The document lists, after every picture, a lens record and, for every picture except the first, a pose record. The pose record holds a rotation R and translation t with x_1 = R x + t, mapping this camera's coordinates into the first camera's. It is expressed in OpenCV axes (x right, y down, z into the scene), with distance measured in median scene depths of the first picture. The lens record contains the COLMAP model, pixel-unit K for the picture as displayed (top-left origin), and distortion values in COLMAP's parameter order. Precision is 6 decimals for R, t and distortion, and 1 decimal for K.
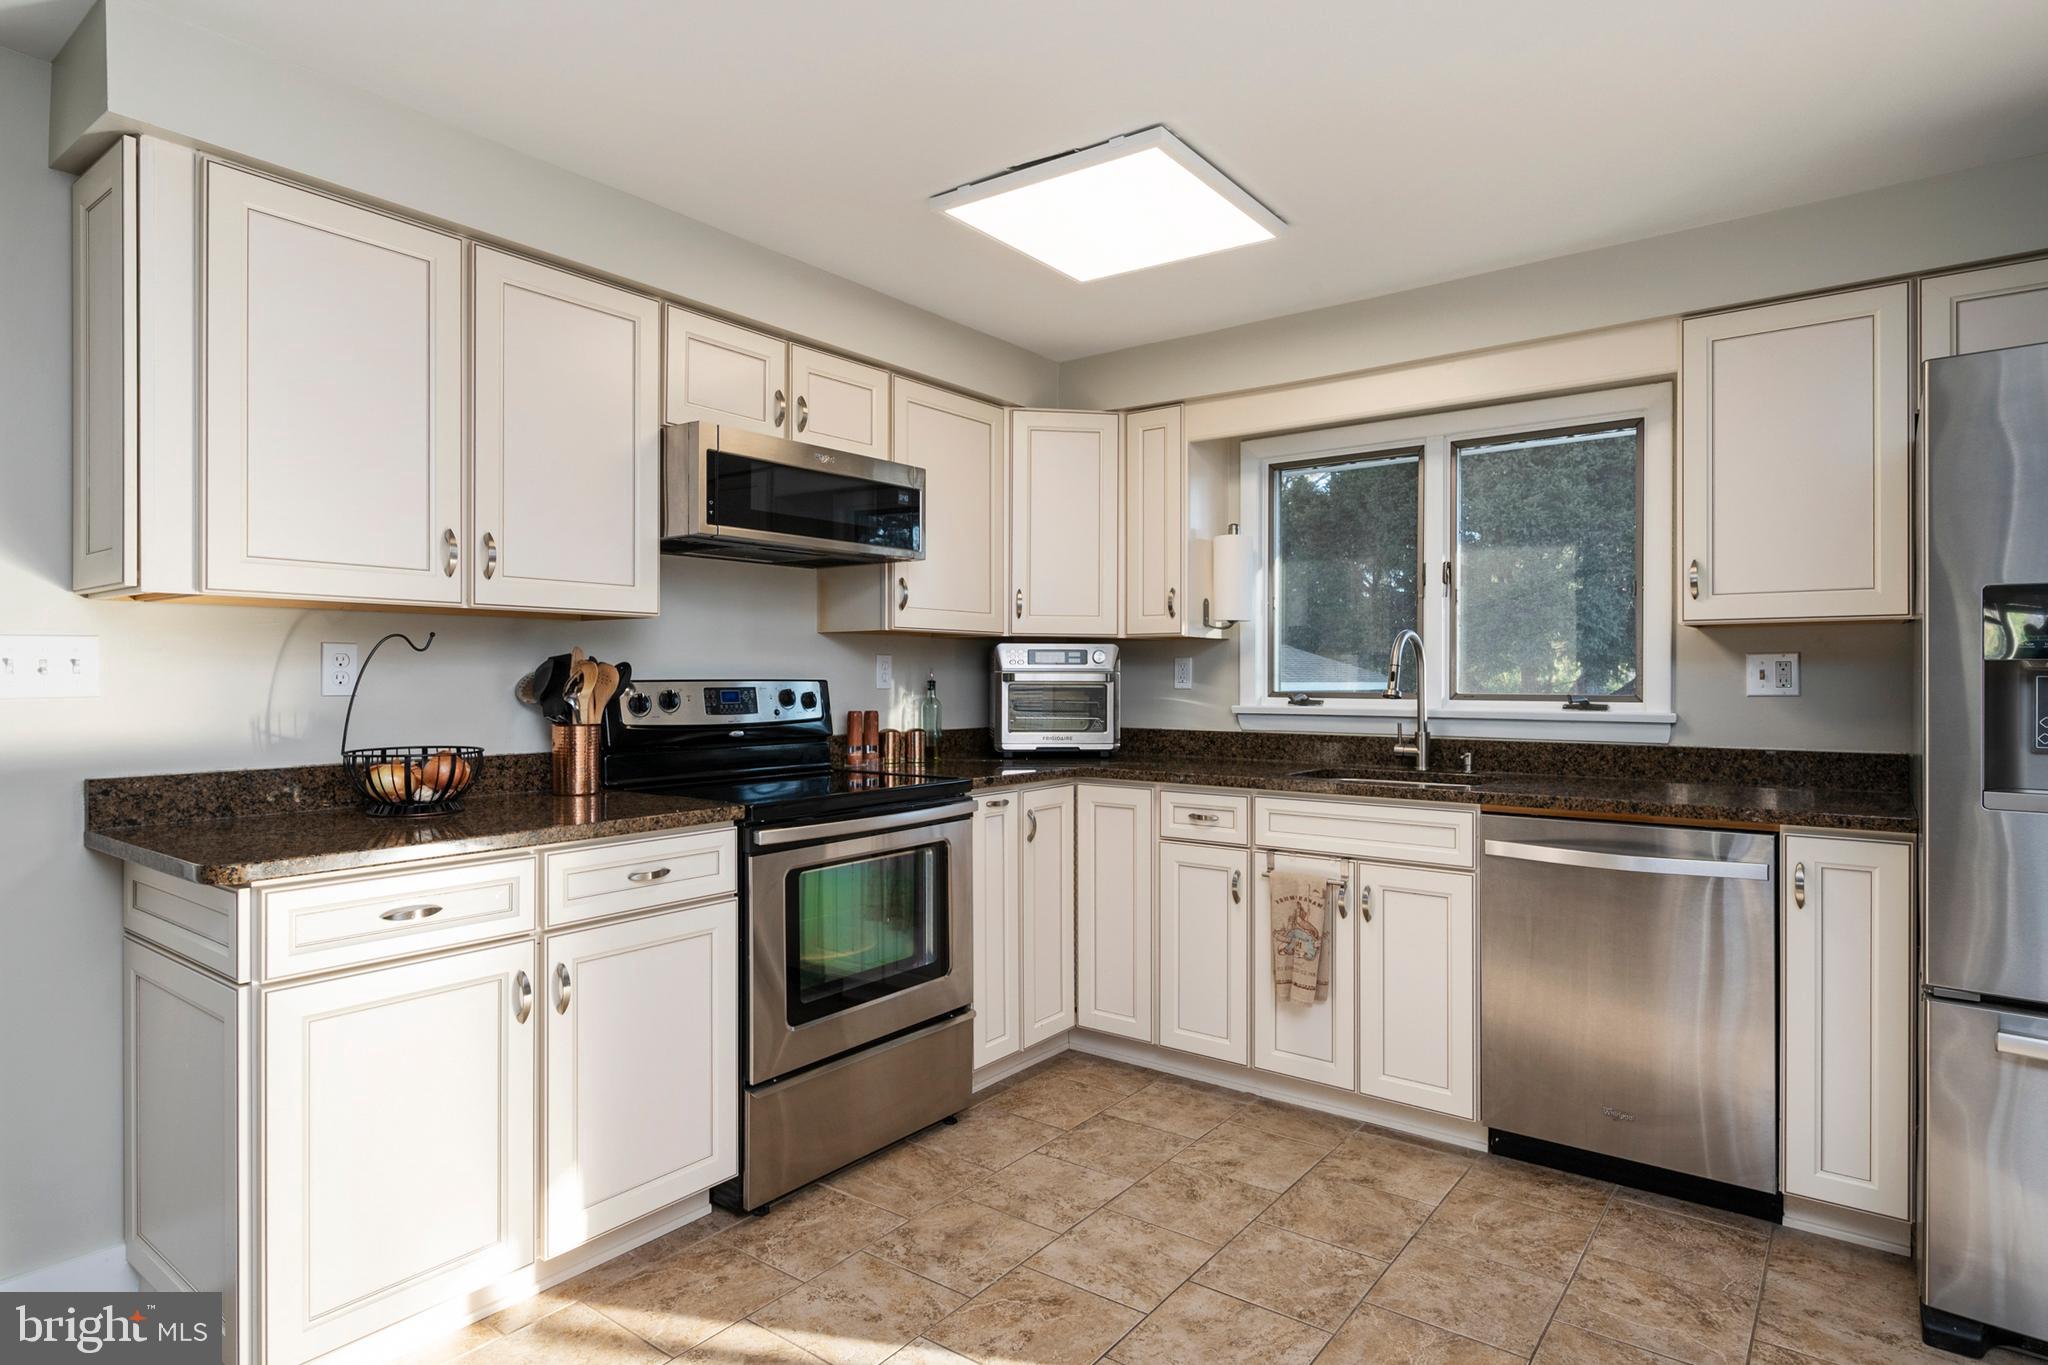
lens RADIAL K [[1093.0, 0, 1023.7], [0, 1093.0, 687.3], [0, 0, 1]] dist [-0.020796, 0.000426]
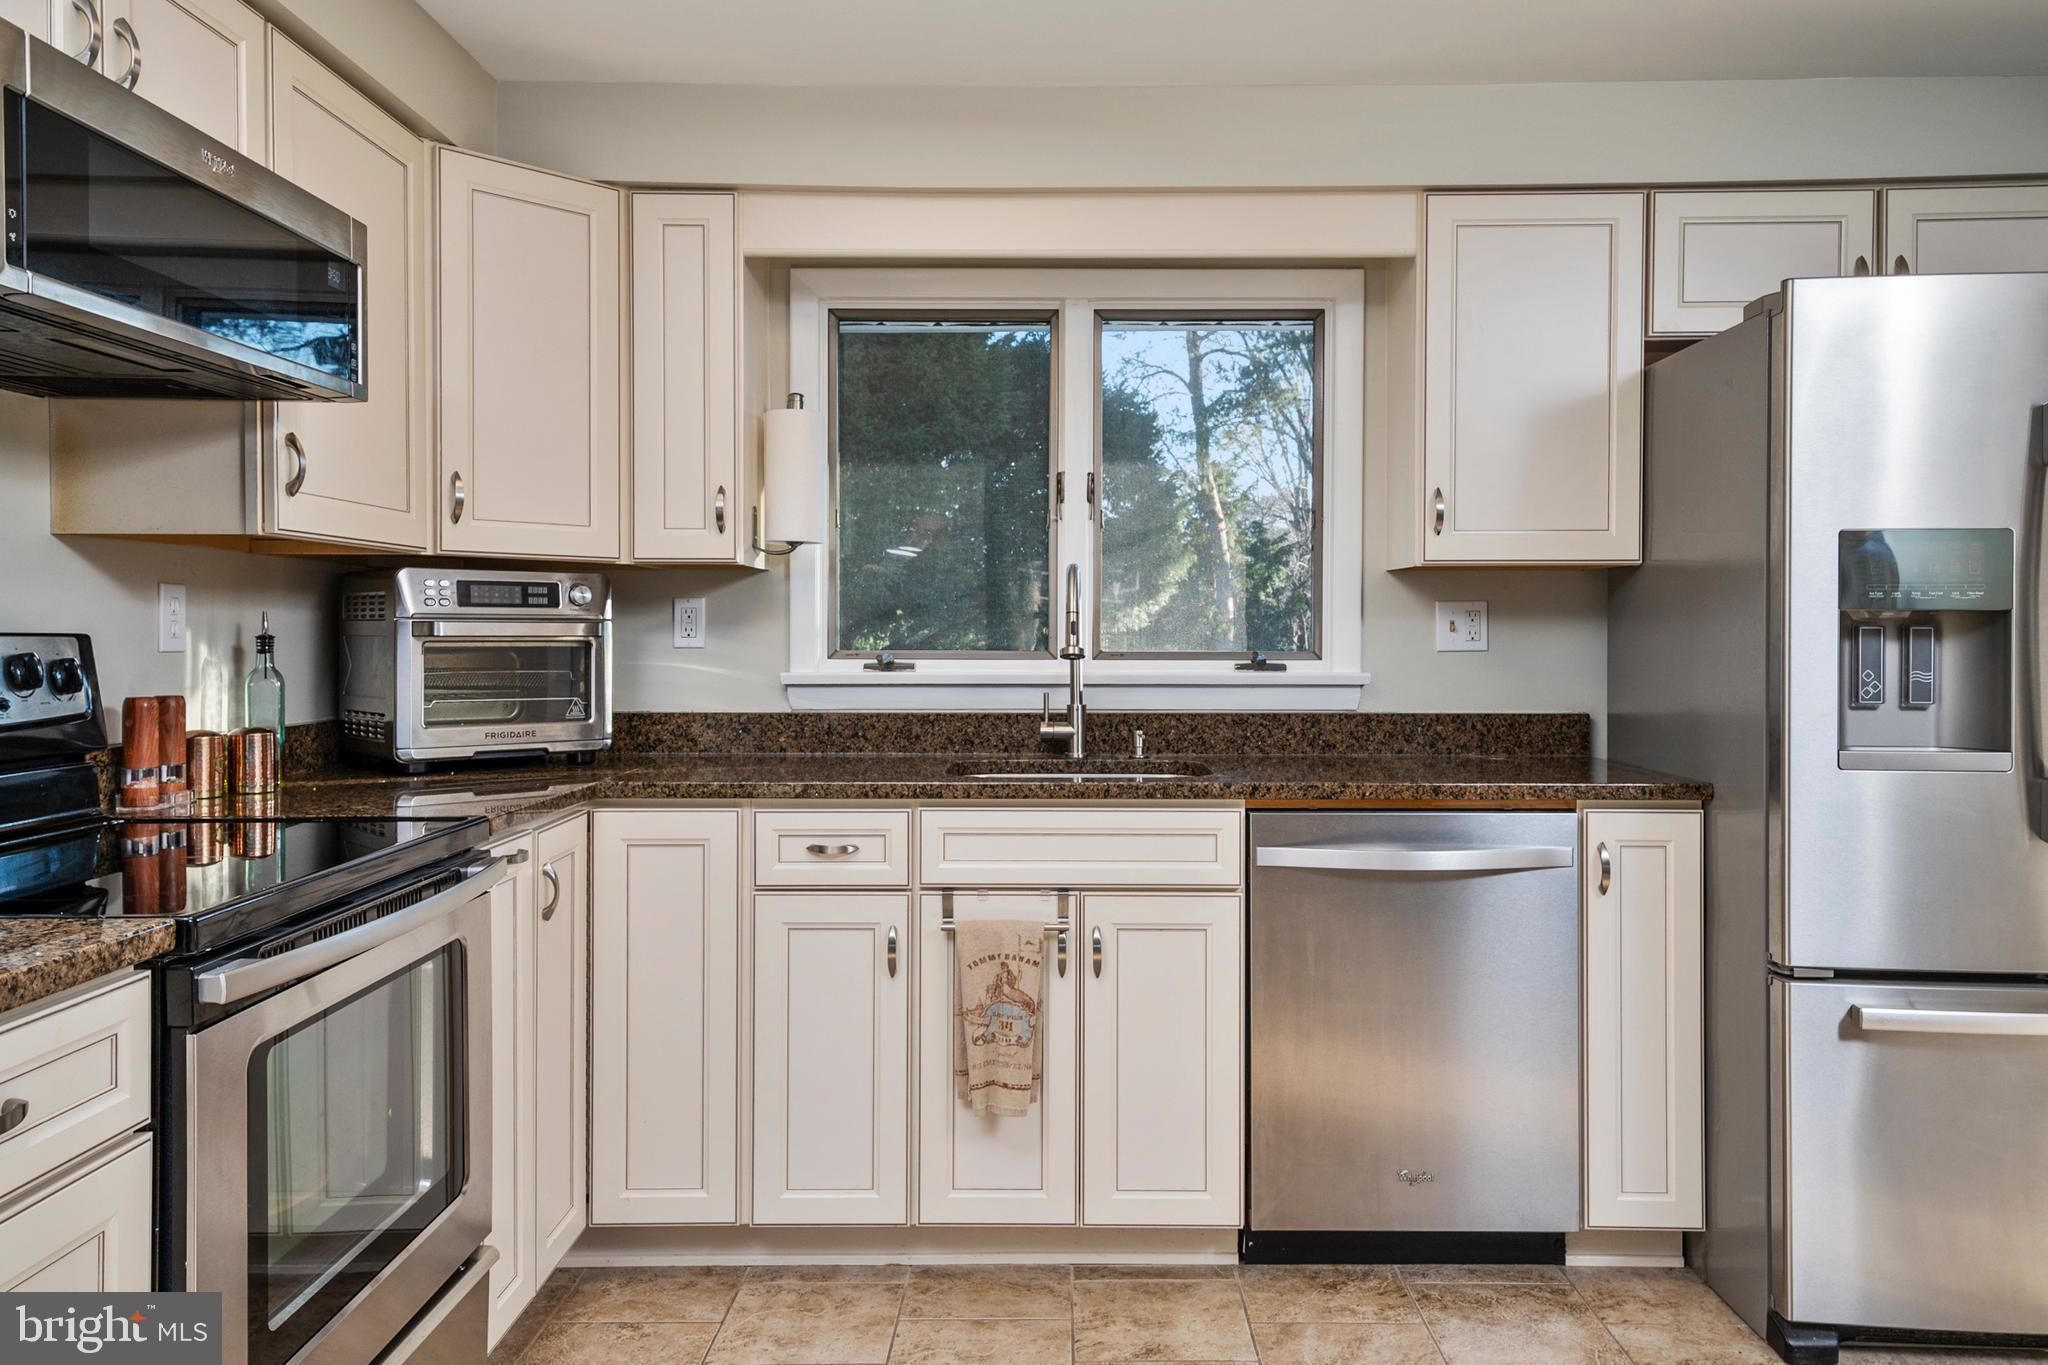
lens RADIAL K [[1489.2, 0, 1052.3], [0, 1489.2, 652.6], [0, 0, 1]] dist [0.019776, 0.007874]
pose [[0.788673, -0.009412, 0.614741, -0.270676], [0.005223, 0.999949, 0.008610, -0.002237], [-0.614791, -0.003580, 0.788682, 0.238771]]
